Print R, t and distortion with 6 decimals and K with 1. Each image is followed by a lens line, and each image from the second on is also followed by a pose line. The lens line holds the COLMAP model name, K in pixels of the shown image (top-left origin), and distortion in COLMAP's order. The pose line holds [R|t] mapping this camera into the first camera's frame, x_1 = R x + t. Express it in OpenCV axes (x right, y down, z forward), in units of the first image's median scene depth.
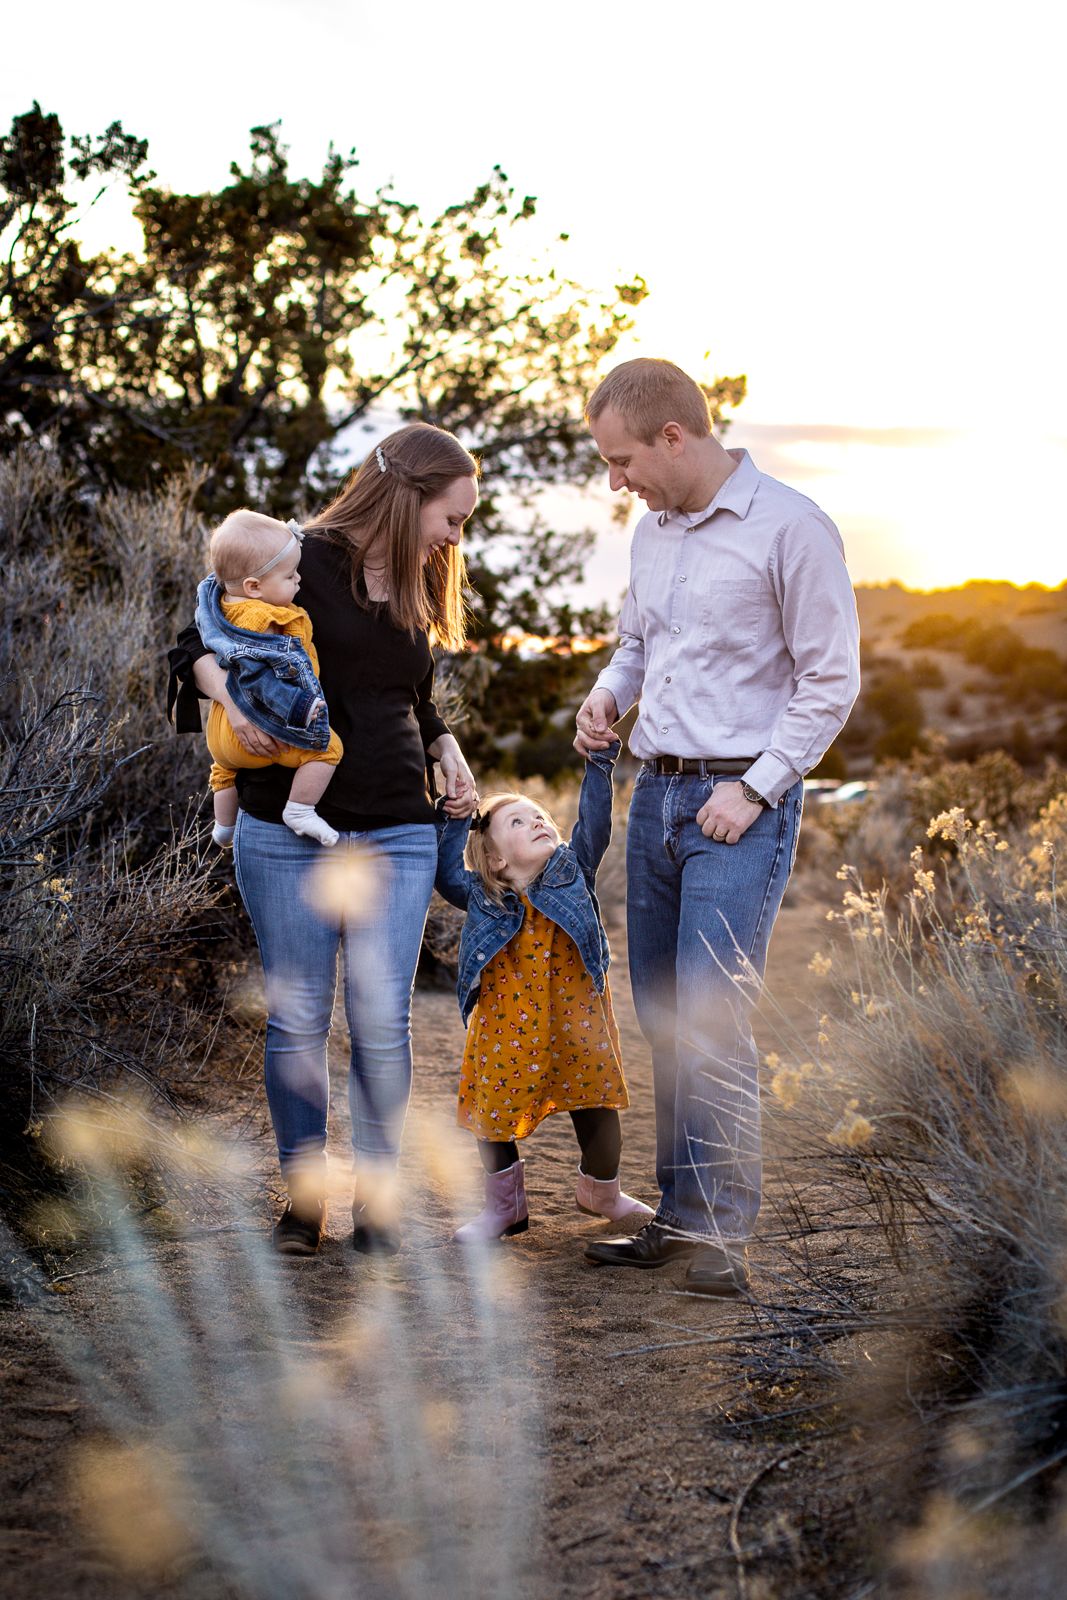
lens RADIAL K [[7411.8, 0, 535.4], [0, 7411.8, 797.2], [0, 0, 1]] dist [-0.418682, 0.000000]
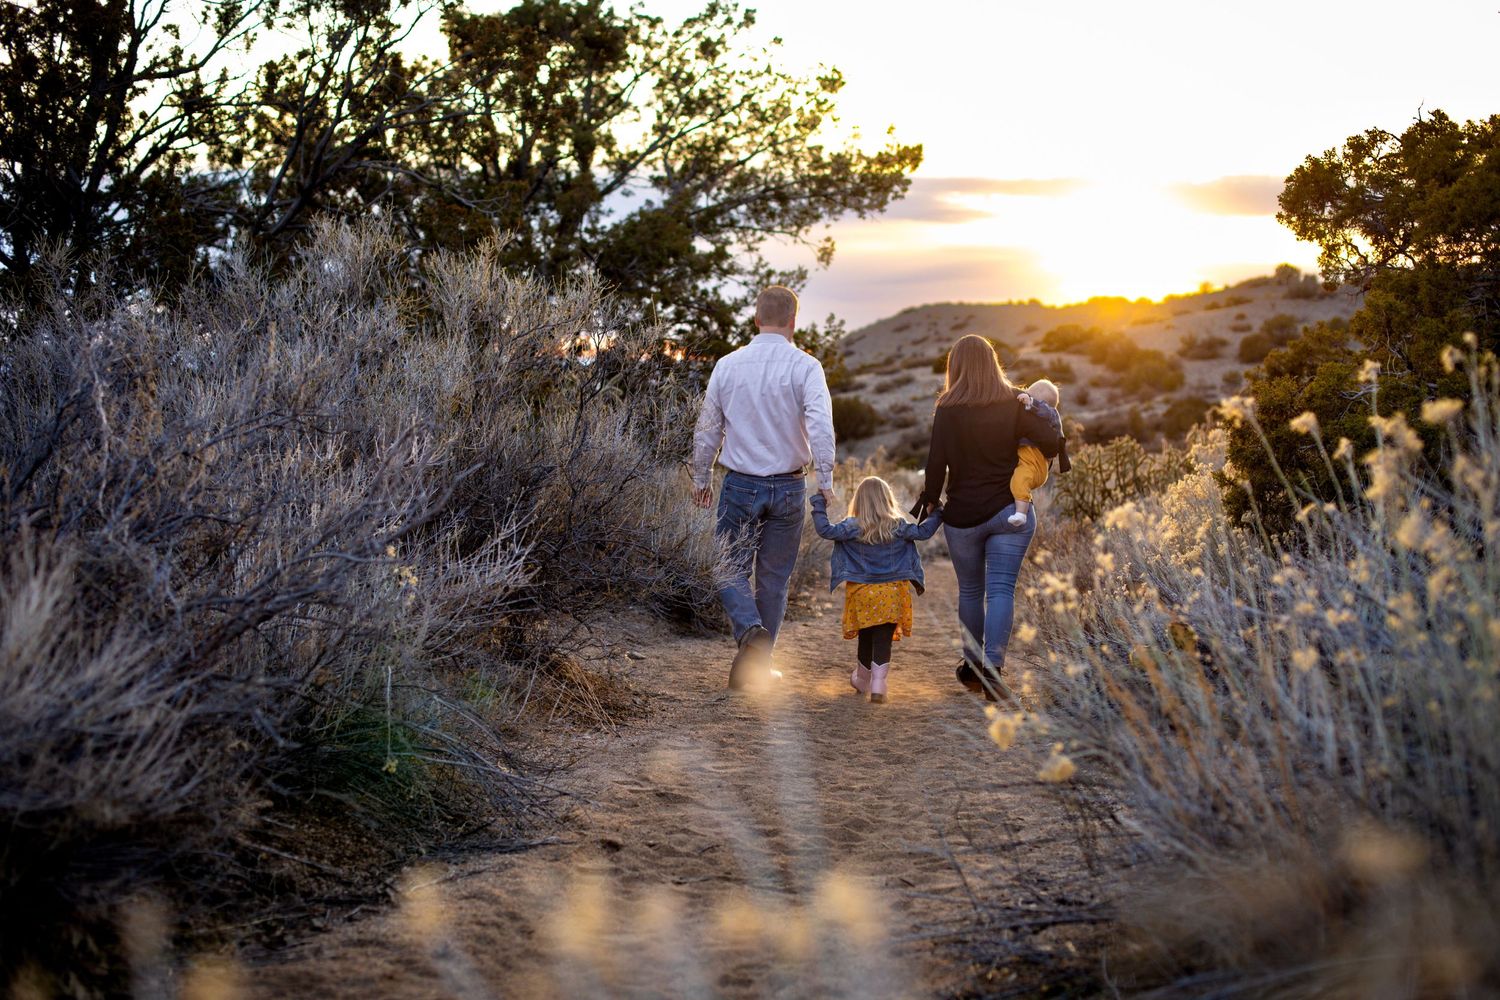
lens RADIAL K [[6948.6, 0, 748.6], [0, 6948.6, 502.1], [0, 0, 1]] dist [-0.418682, 0.000000]
pose [[0.998635, -0.020161, -0.048185, 0.054957], [0.018574, 0.999278, -0.033152, 0.043504], [0.048819, 0.032211, 0.998288, -0.193222]]
